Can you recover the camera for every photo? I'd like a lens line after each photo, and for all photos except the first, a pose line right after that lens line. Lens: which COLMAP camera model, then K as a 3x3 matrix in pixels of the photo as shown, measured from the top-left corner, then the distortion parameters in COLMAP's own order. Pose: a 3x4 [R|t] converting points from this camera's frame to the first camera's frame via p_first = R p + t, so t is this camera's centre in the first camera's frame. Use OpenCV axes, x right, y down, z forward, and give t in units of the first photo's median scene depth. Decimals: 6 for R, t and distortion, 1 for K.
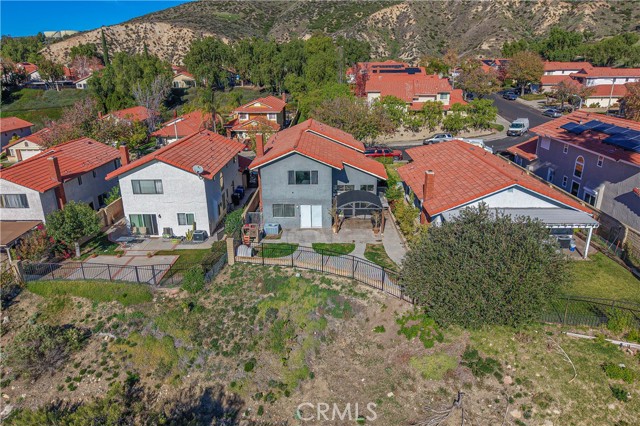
lens RADIAL K [[433.1, 0, 319.8], [0, 433.1, 212.7], [0, 0, 1]] dist [-0.019181, -0.003424]
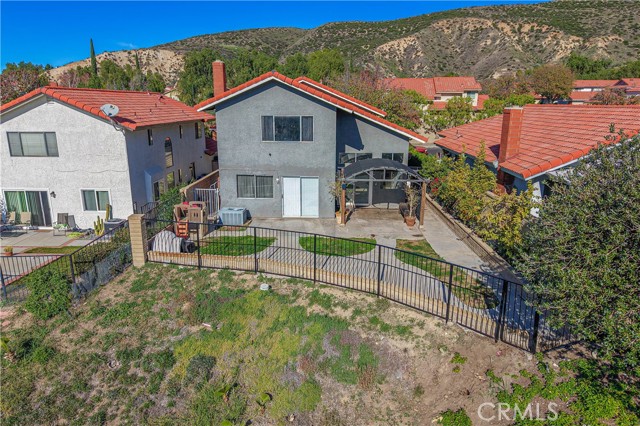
lens RADIAL K [[433.1, 0, 319.3], [0, 433.1, 213.6], [0, 0, 1]] dist [-0.019181, -0.003424]
pose [[0.999798, 0.016887, -0.010907, 0.012789], [-0.017781, 0.995970, -0.087911, 0.083539], [0.009378, 0.088087, 0.996069, 0.408713]]
